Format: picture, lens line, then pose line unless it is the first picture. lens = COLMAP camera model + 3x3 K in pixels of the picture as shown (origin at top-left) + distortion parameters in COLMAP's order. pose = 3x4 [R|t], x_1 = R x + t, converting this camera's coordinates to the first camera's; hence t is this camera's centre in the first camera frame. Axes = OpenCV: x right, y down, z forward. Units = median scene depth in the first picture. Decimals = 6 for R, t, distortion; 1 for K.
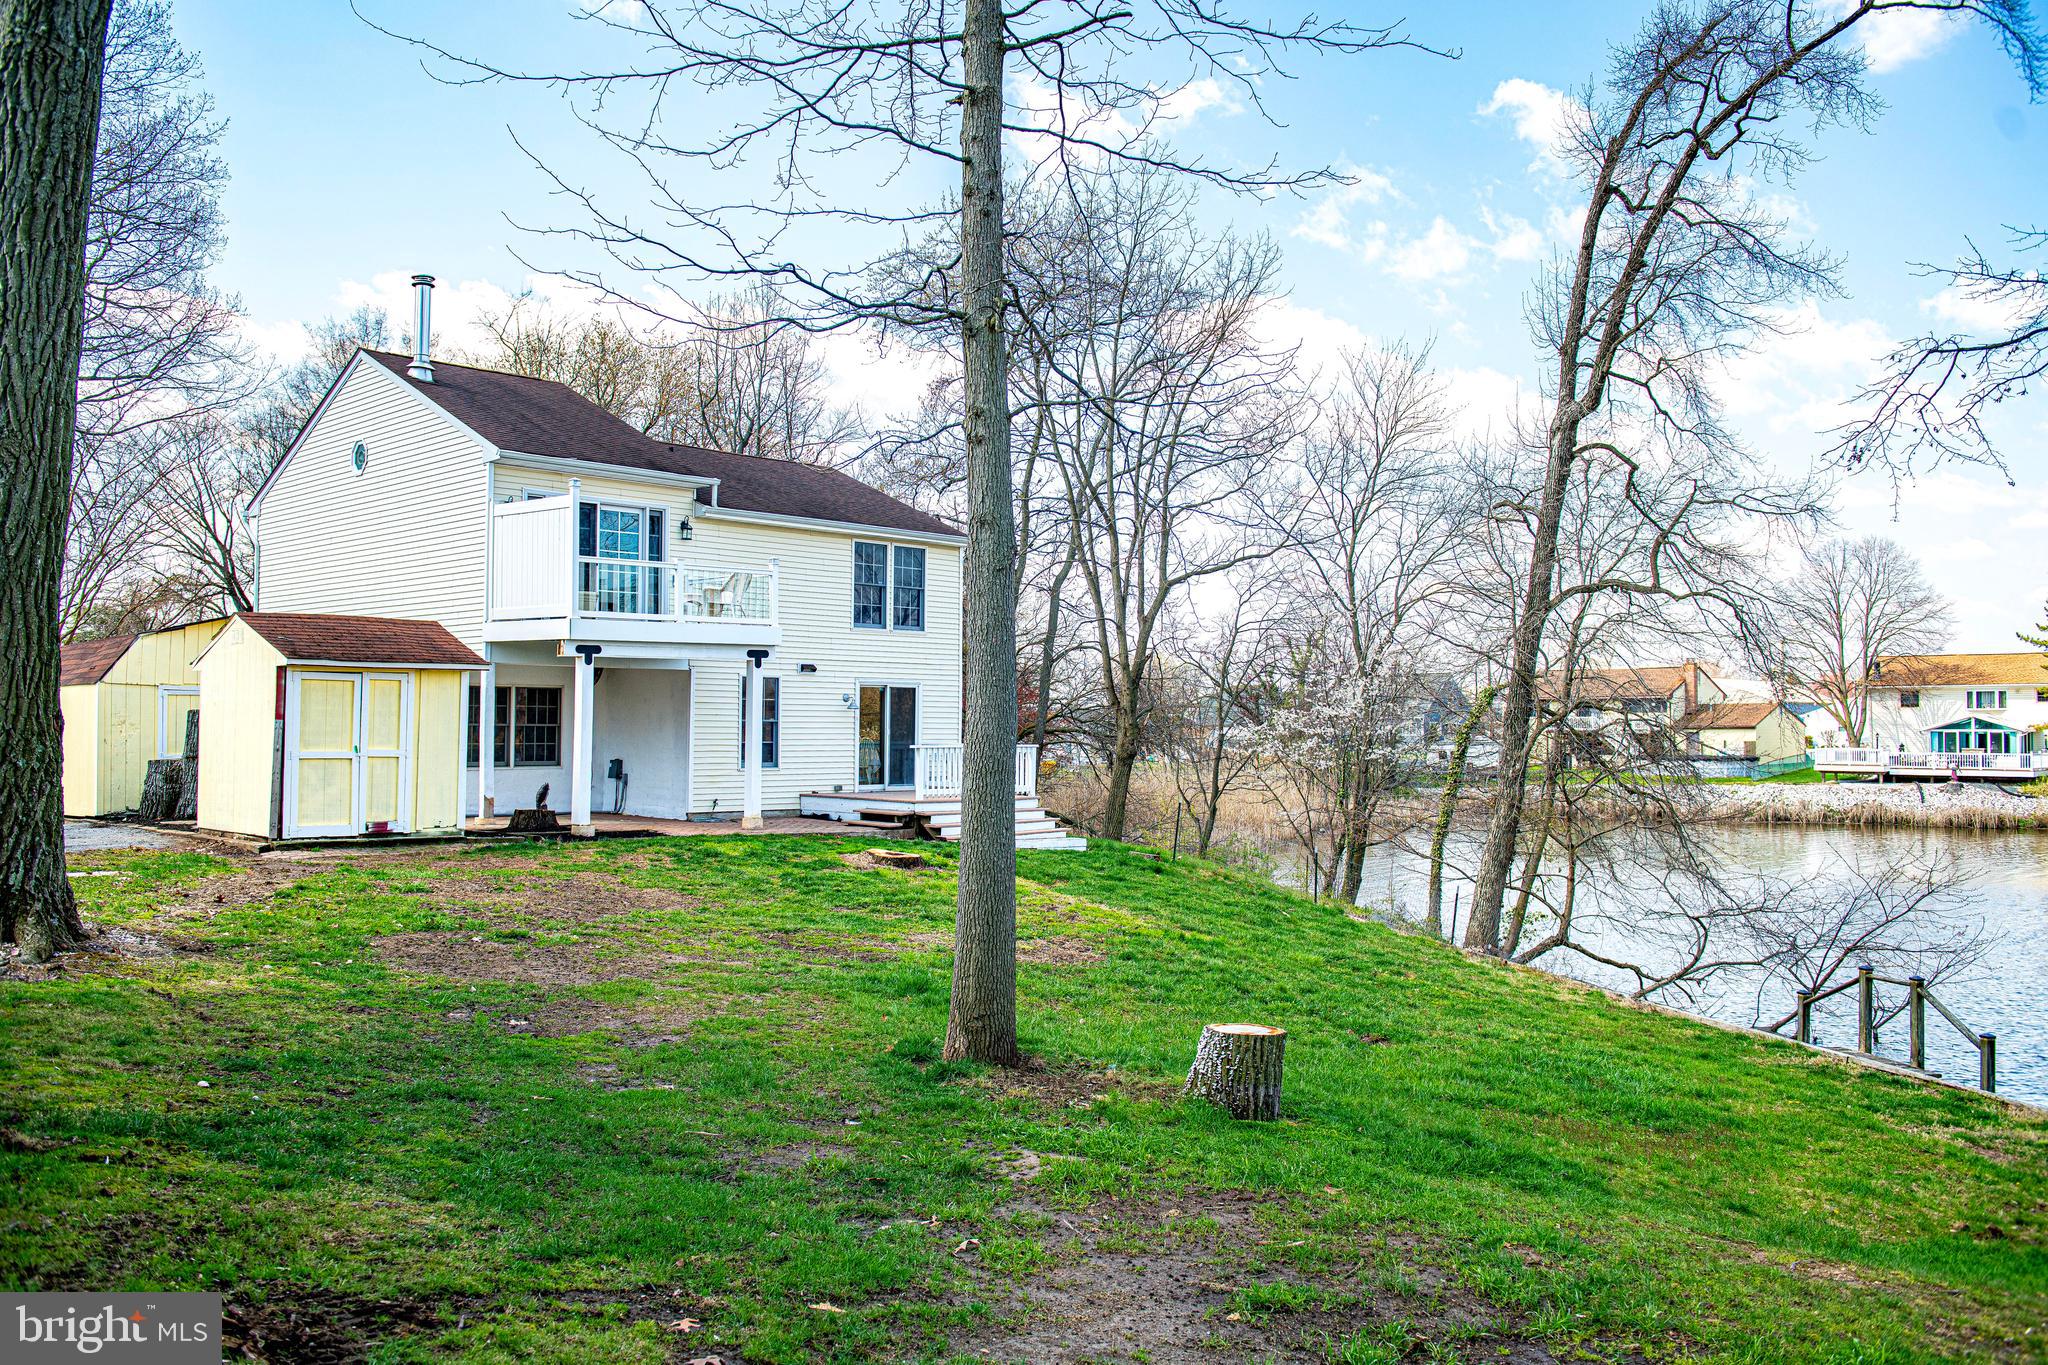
lens RADIAL K [[1544.7, 0, 1010.3], [0, 1544.7, 674.1], [0, 0, 1]] dist [-0.026383, -0.010941]
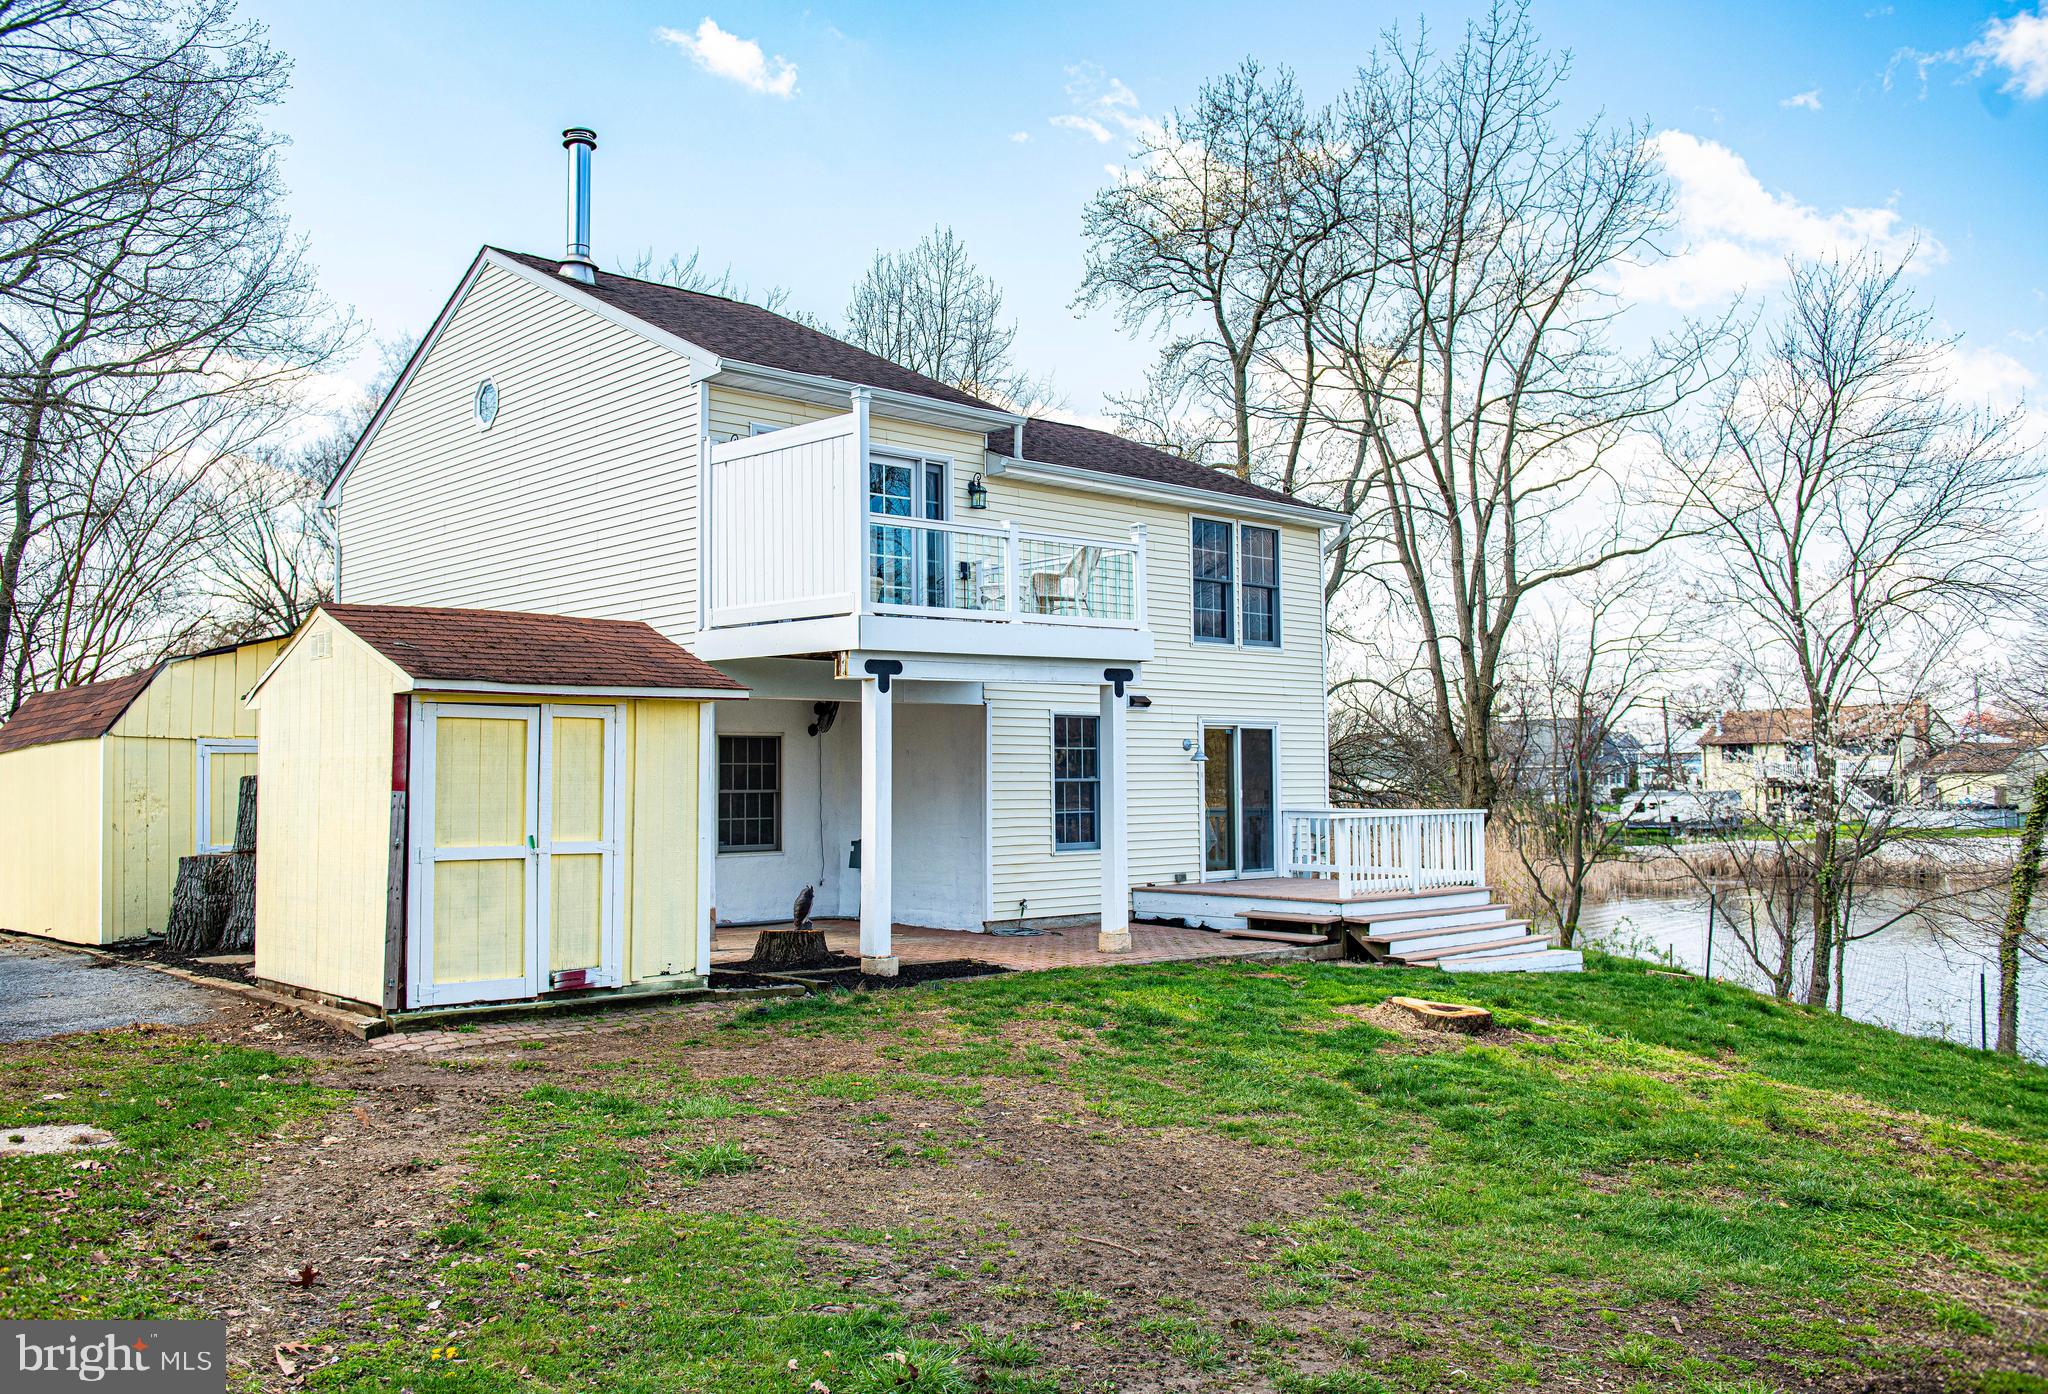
lens RADIAL K [[1608.6, 0, 1006.6], [0, 1608.6, 687.5], [0, 0, 1]] dist [-0.033800, 0.005431]
pose [[0.998549, -0.017354, -0.050971, -0.158654], [0.016074, 0.999548, -0.025415, 0.007367], [0.051389, 0.024559, 0.998377, 0.303163]]
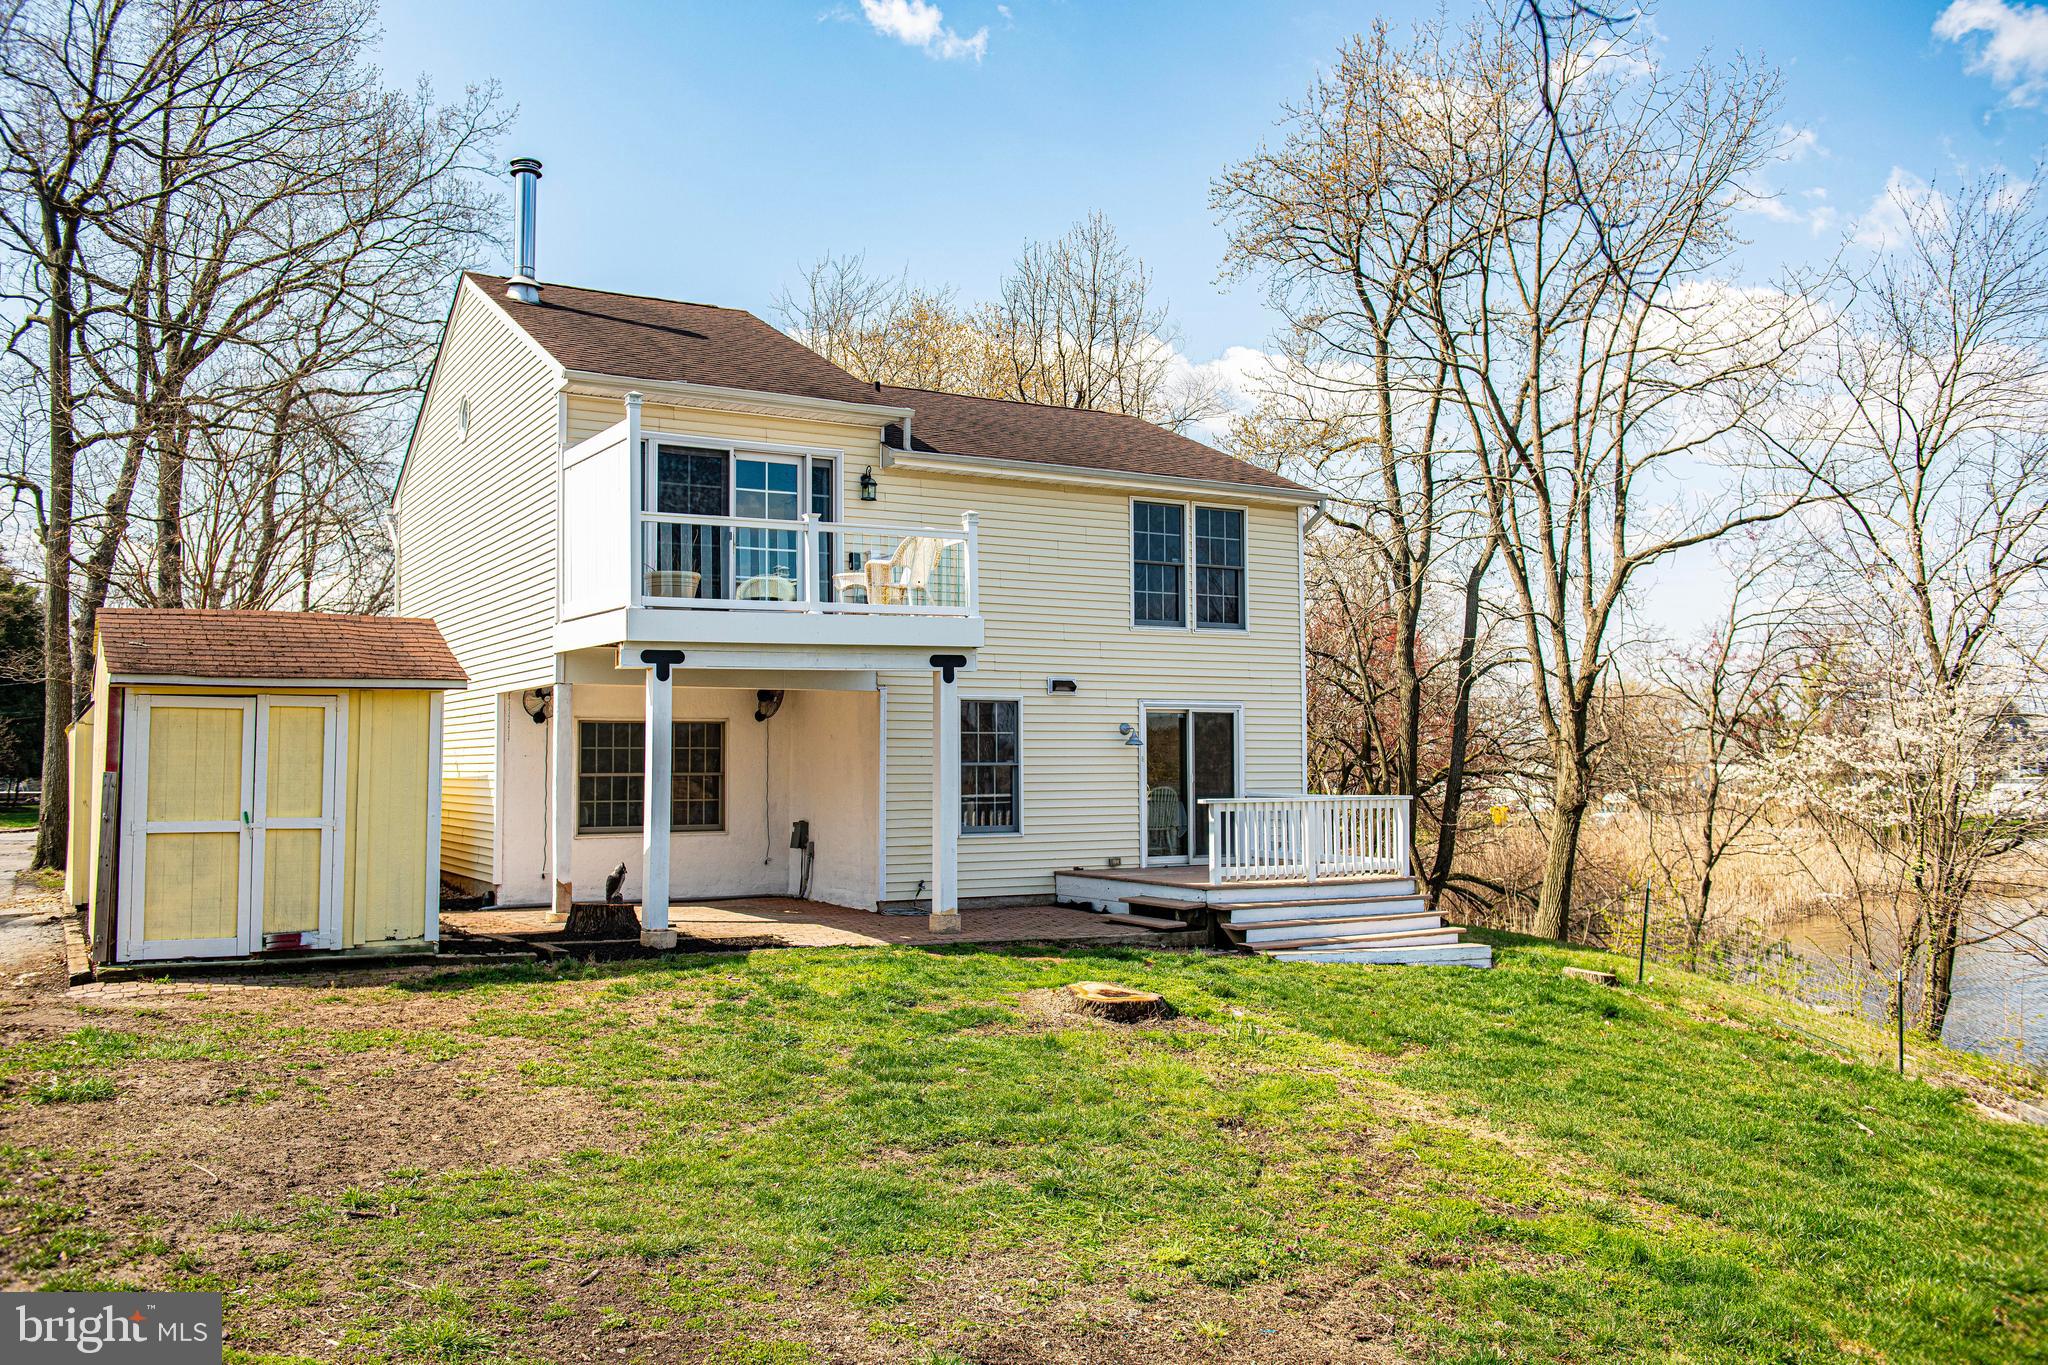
lens RADIAL K [[1625.0, 0, 1027.7], [0, 1625.0, 680.5], [0, 0, 1]] dist [-0.015886, 0.003133]
pose [[0.965564, -0.025691, -0.258893, 0.041023], [0.020333, 0.999521, -0.023352, 0.010430], [0.259369, 0.017284, 0.965624, 0.314638]]
